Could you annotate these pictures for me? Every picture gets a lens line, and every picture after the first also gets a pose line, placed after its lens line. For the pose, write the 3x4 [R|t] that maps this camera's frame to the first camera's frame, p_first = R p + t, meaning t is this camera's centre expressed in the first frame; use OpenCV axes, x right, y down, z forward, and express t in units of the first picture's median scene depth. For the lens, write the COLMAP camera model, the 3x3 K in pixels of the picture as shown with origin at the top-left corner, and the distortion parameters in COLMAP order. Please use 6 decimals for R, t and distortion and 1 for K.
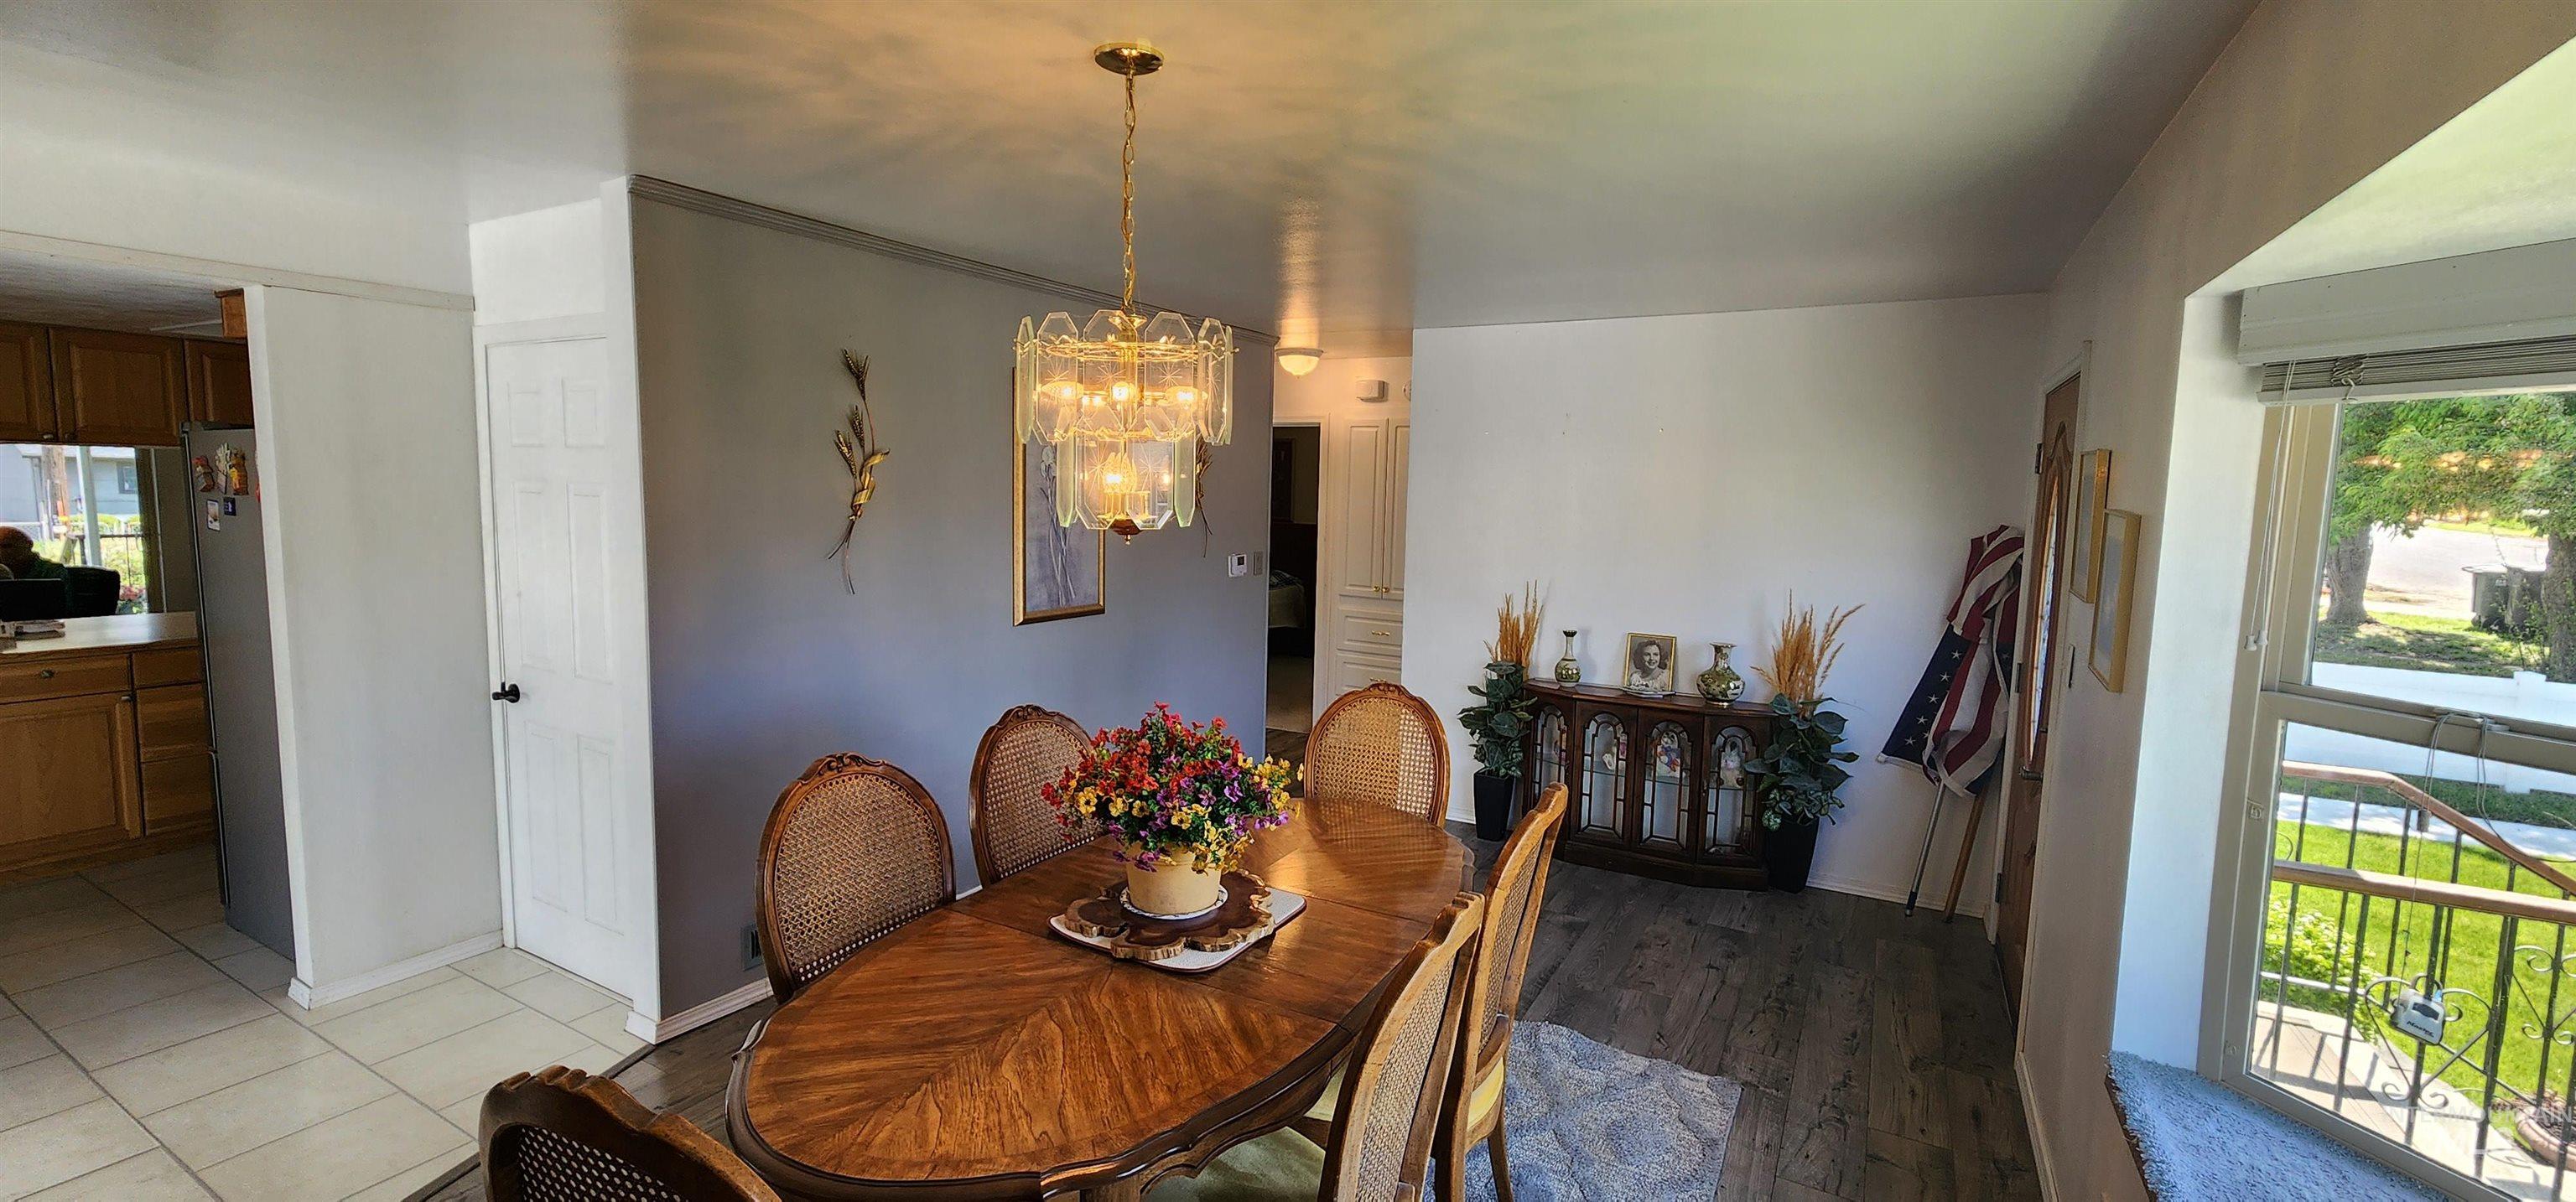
lens RADIAL K [[1042.2, 0, 1299.3], [0, 1042.2, 590.7], [0, 0, 1]] dist [0.000682, 0.000117]
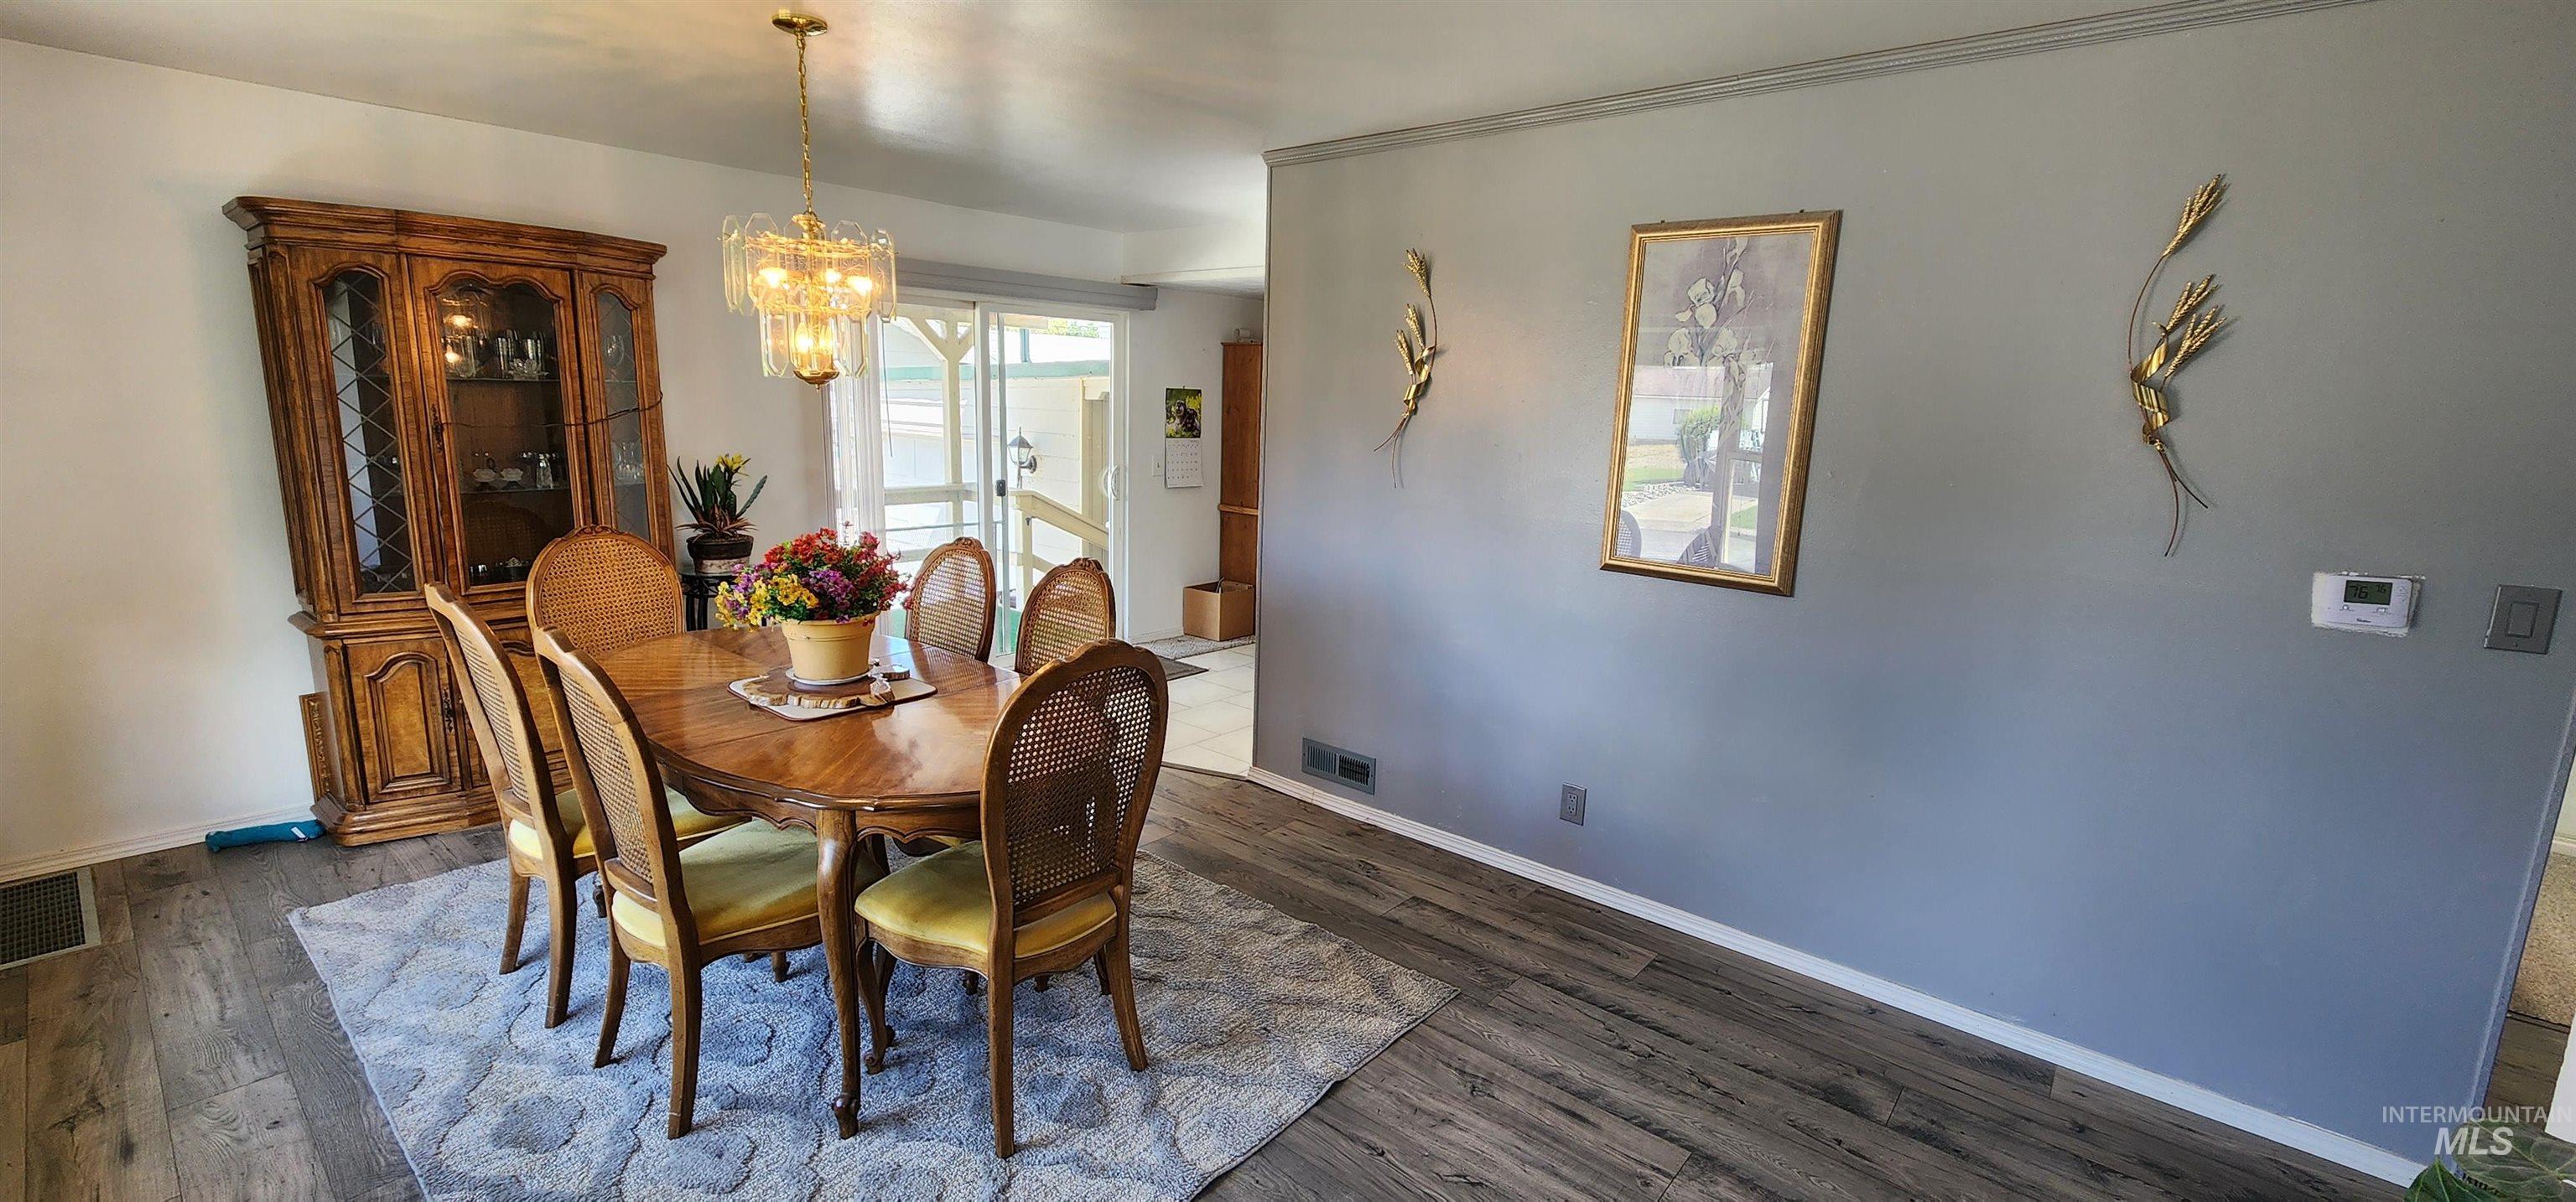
lens RADIAL K [[1042.2, 0, 1299.3], [0, 1042.2, 590.7], [0, 0, 1]] dist [0.000682, 0.000117]
pose [[-0.175245, 0.161475, -0.971193, 0.499854], [-0.134823, 0.973229, 0.186141, -0.060920], [0.975250, 0.163559, -0.148783, 0.855238]]
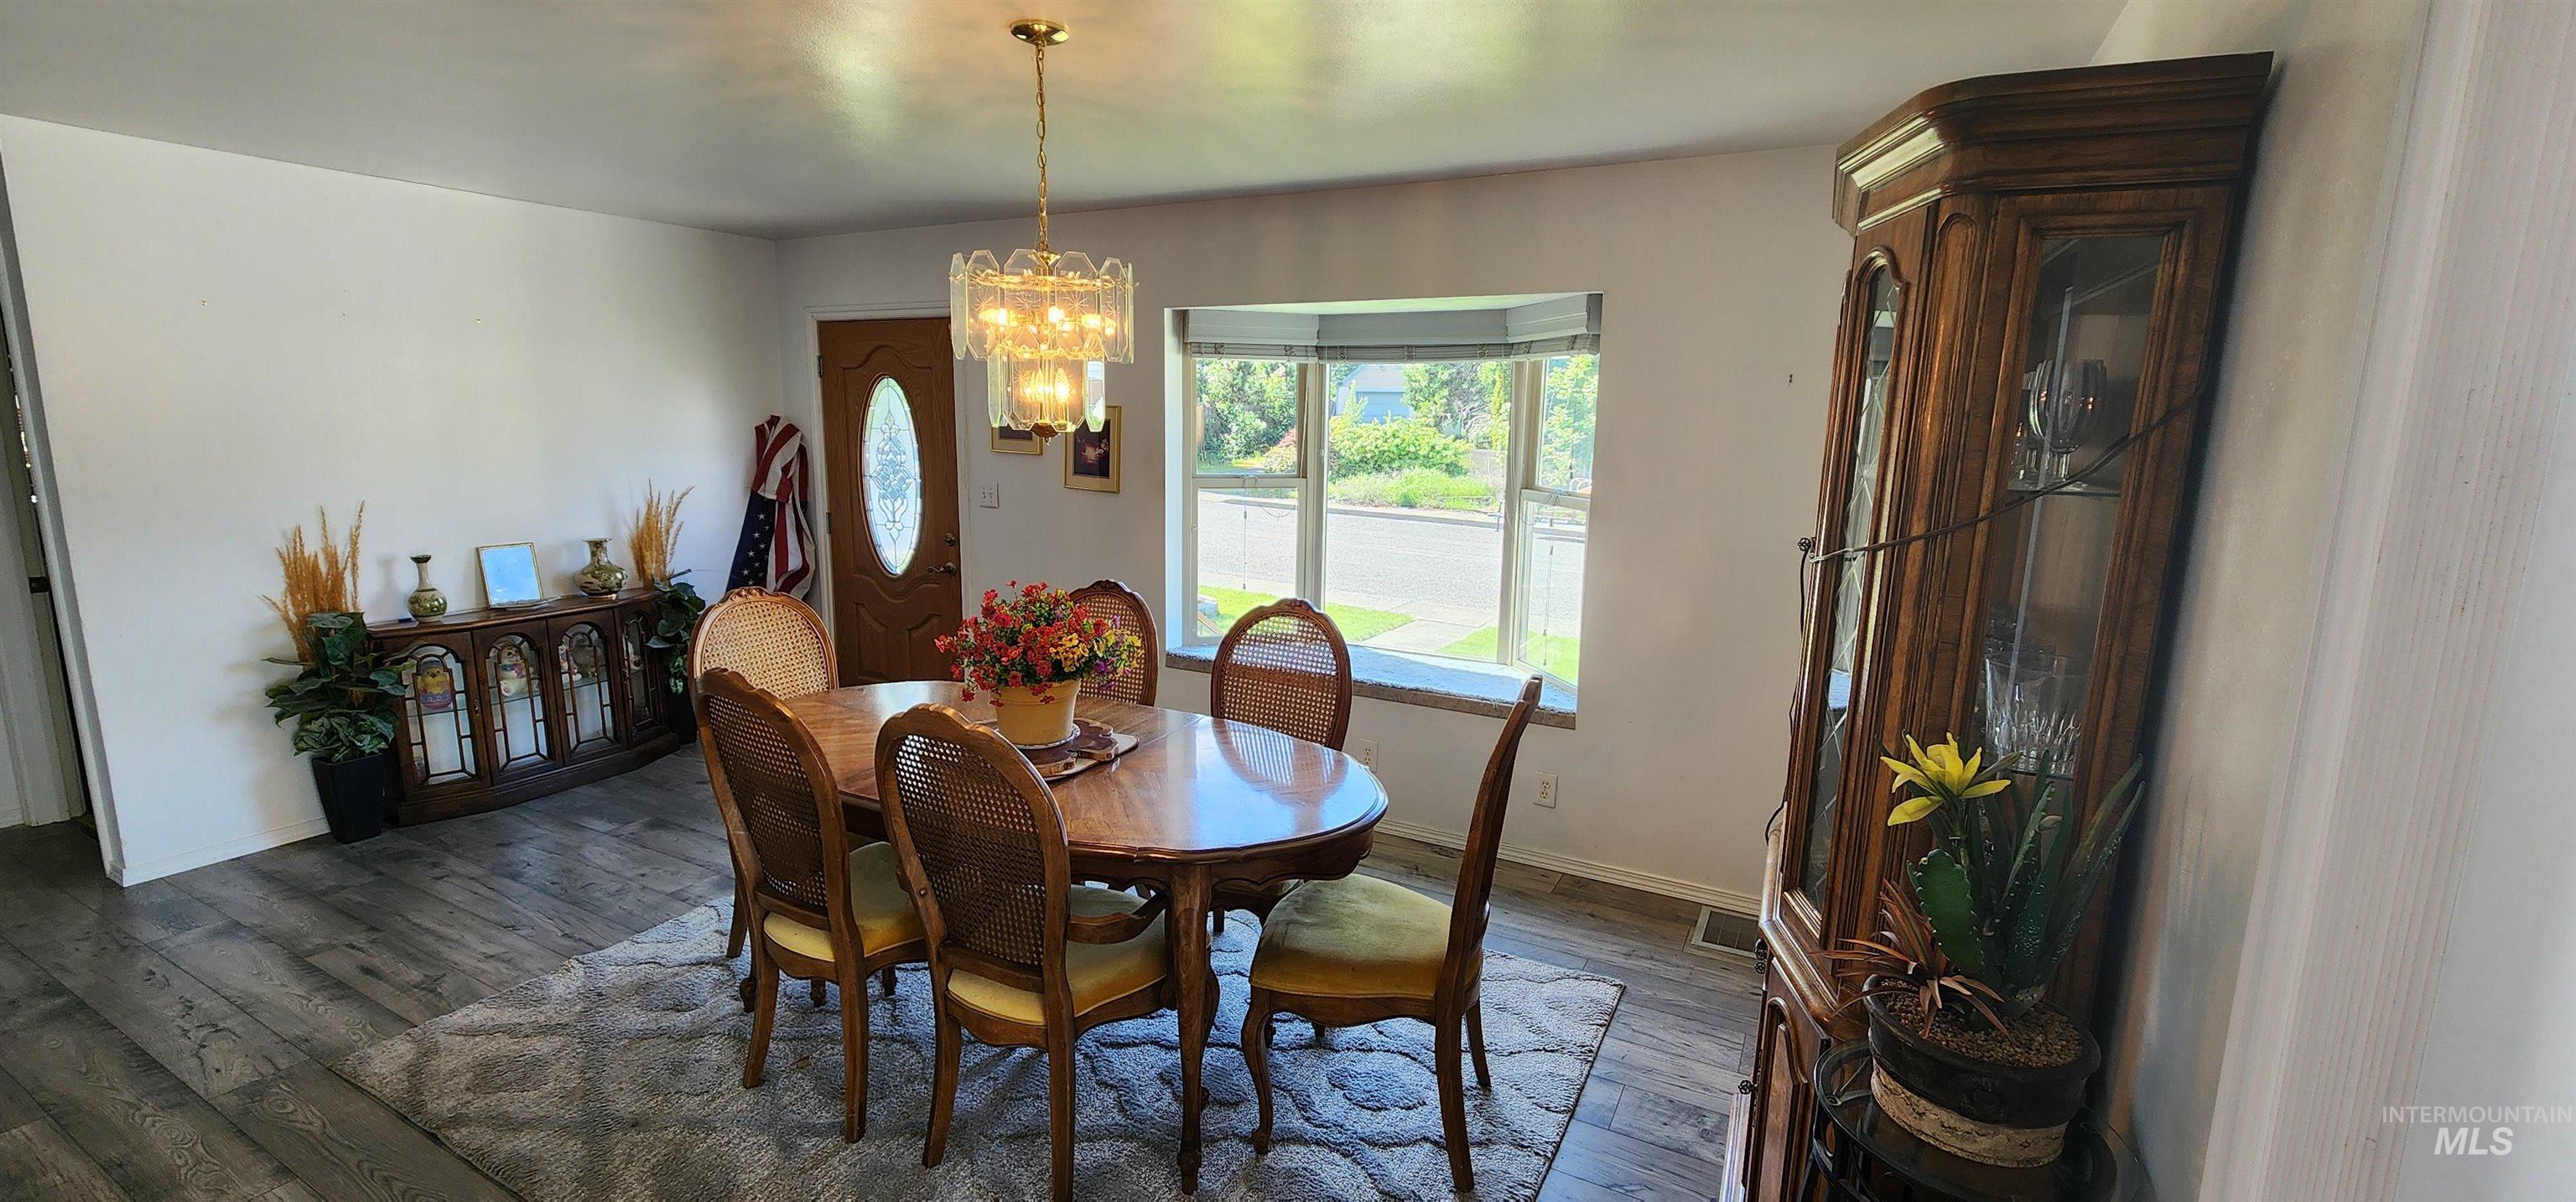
lens RADIAL K [[1042.2, 0, 1299.3], [0, 1042.2, 590.7], [0, 0, 1]] dist [0.000682, 0.000117]
pose [[-0.022785, -0.191614, 0.981206, -0.644999], [0.085039, 0.977532, 0.192871, -0.039836], [-0.996117, 0.087835, -0.005978, 0.330082]]
